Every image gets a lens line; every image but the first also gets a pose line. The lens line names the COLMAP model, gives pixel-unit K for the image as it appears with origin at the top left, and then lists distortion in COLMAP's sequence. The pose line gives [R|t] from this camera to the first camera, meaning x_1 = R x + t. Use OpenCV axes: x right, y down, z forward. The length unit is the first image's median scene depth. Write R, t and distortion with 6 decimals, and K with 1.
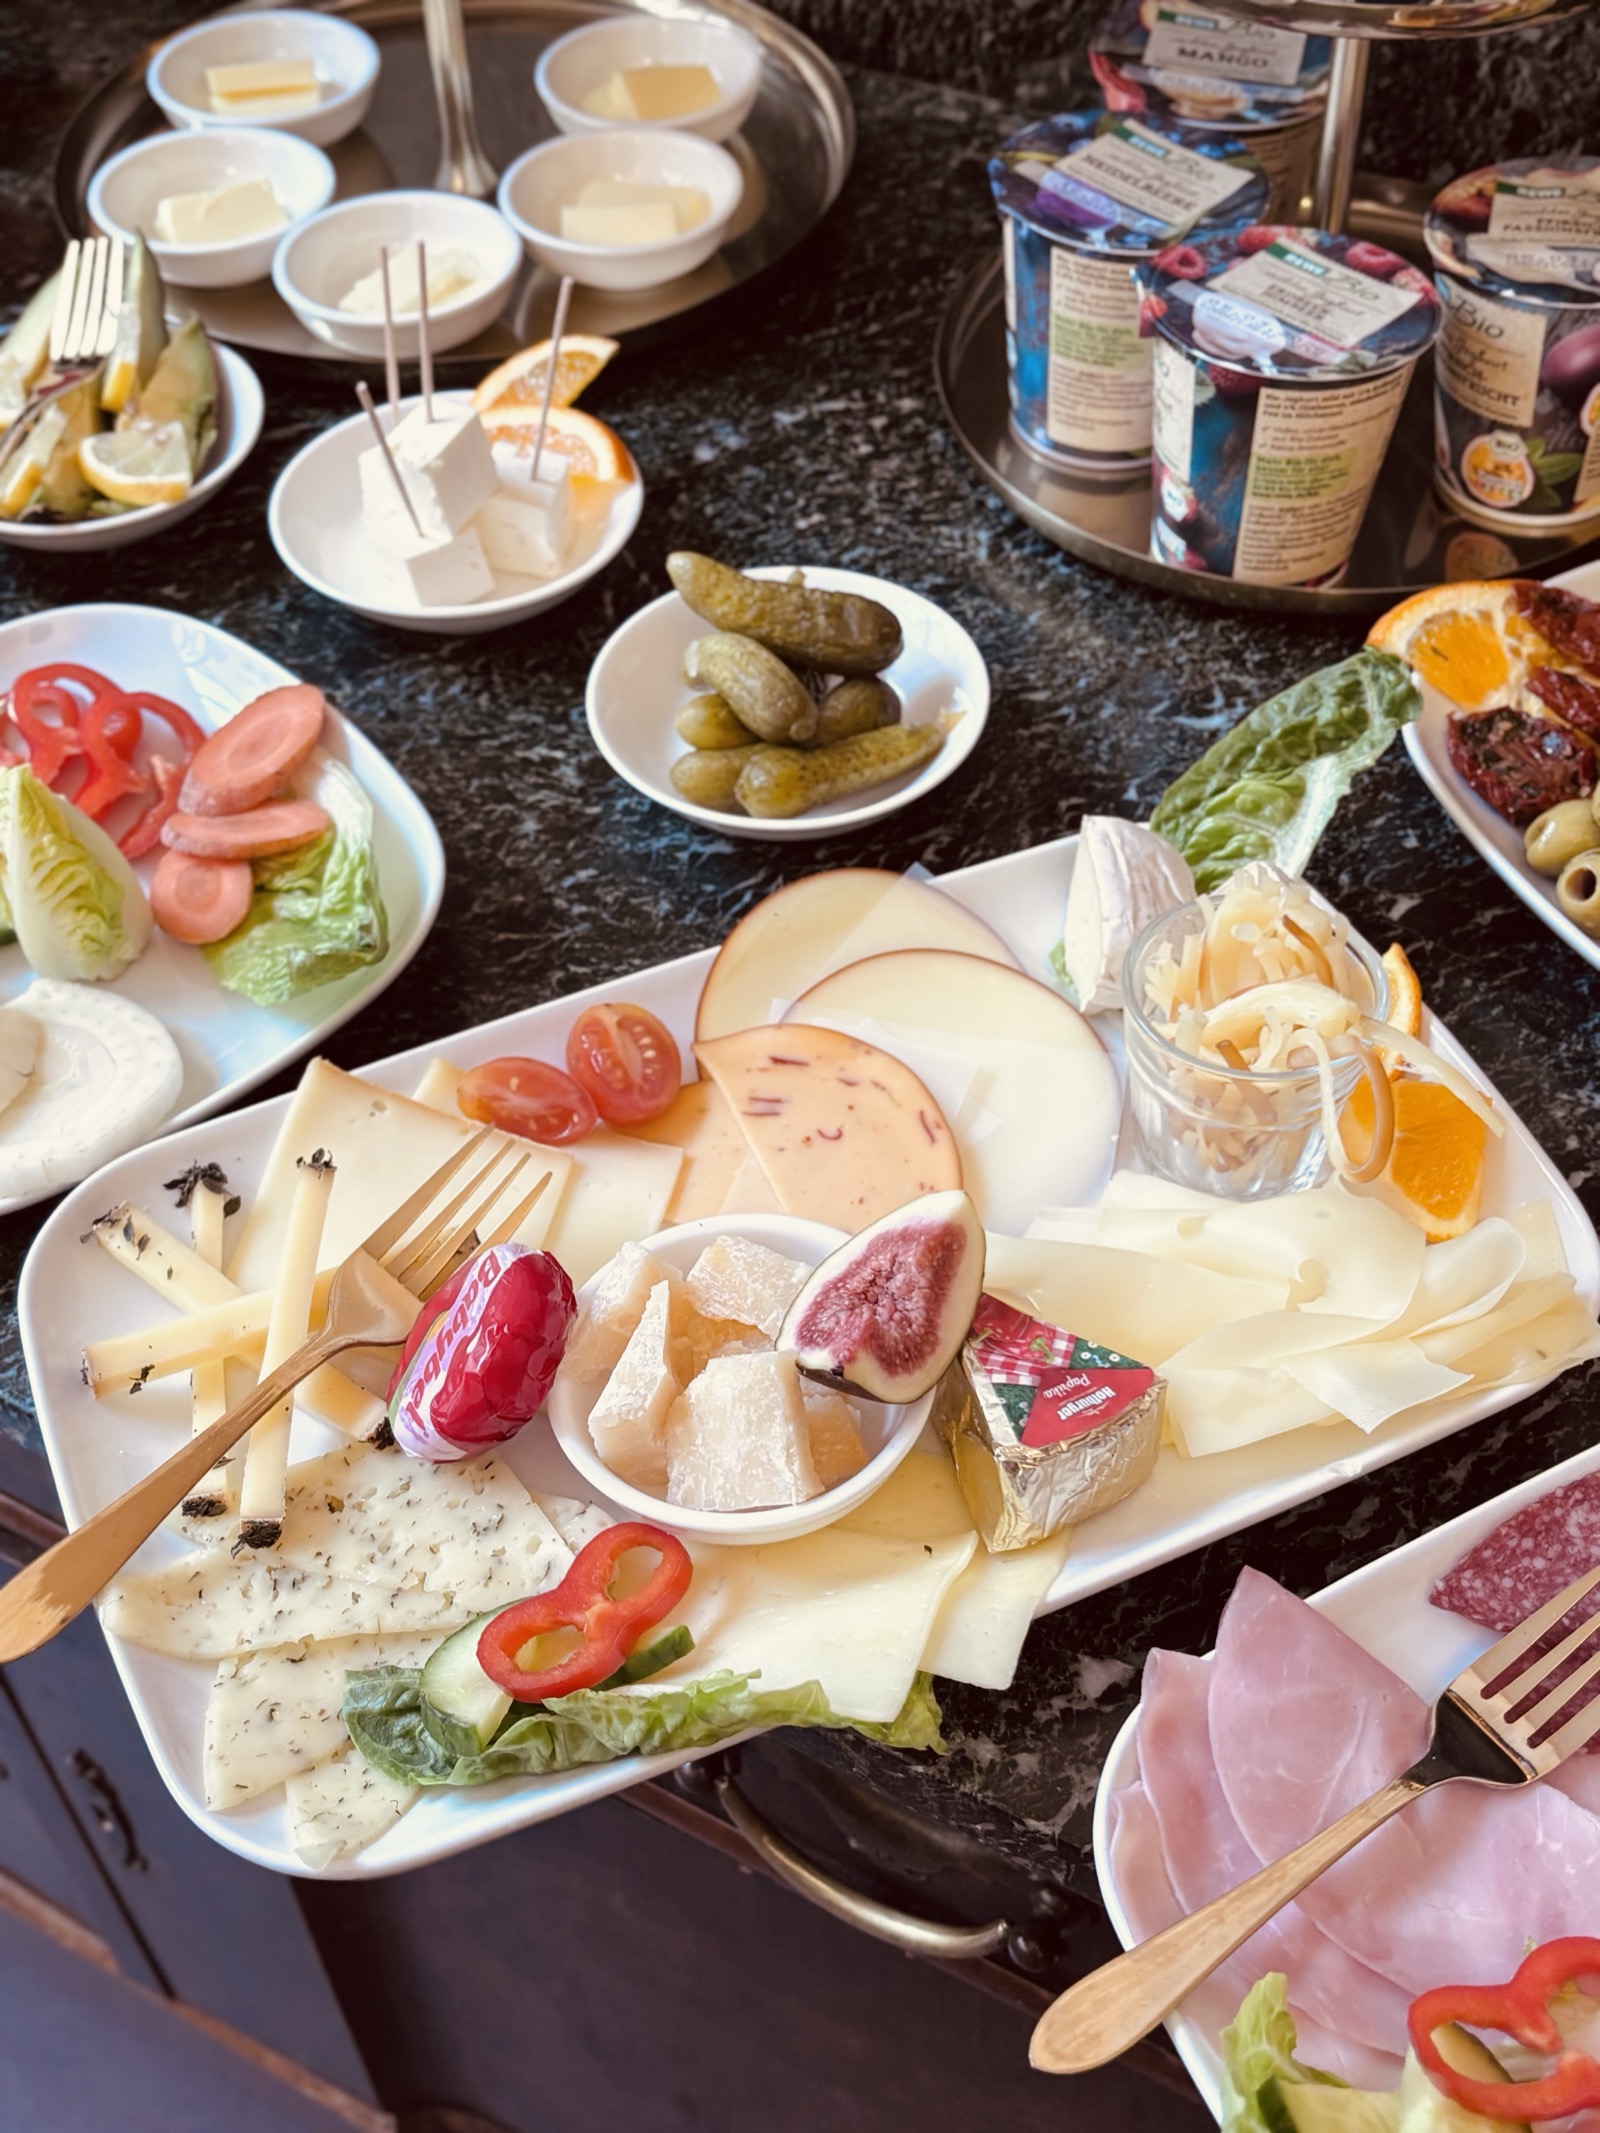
lens RADIAL K [[2457.8, 0, 884.9], [0, 2457.8, 1115.8], [0, 0, 1]] dist [-0.008312, 0.000000]
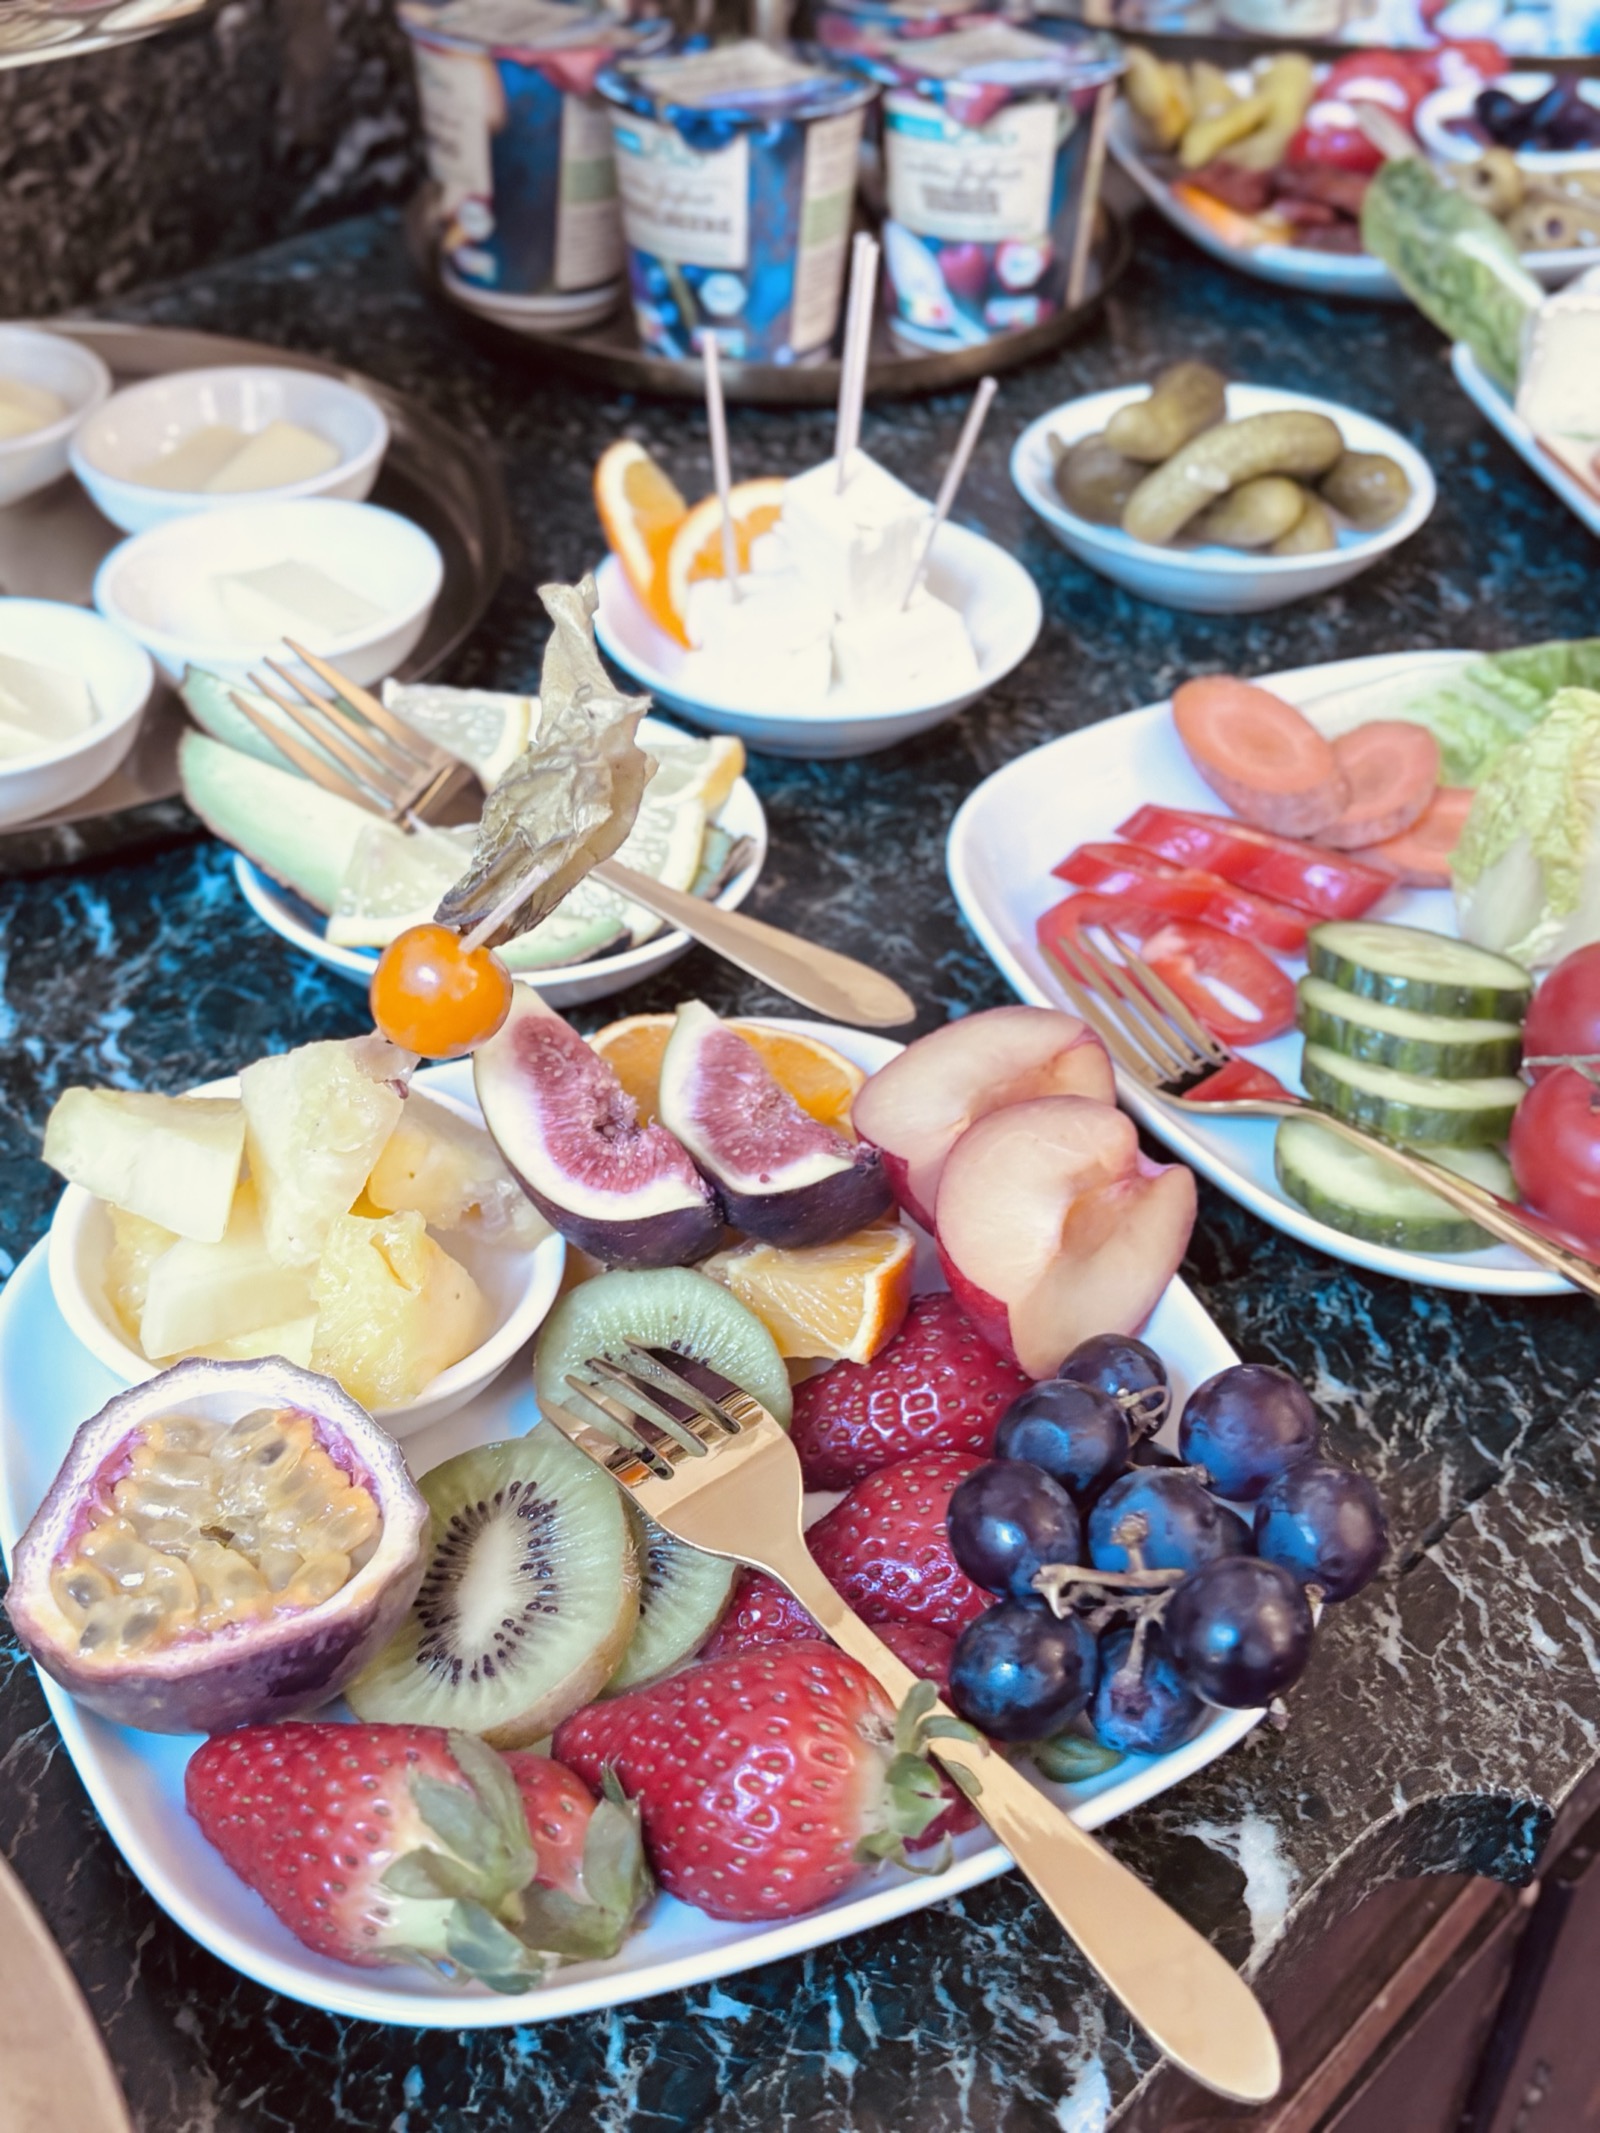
lens RADIAL K [[2457.8, 0, 805.0], [0, 2457.8, 1073.2], [0, 0, 1]] dist [-0.008312, 0.000000]
pose [[0.249376, -0.609983, 0.752151, -0.908816], [0.702967, 0.648230, 0.292635, -0.398947], [-0.666069, 0.455762, 0.590451, 0.597830]]
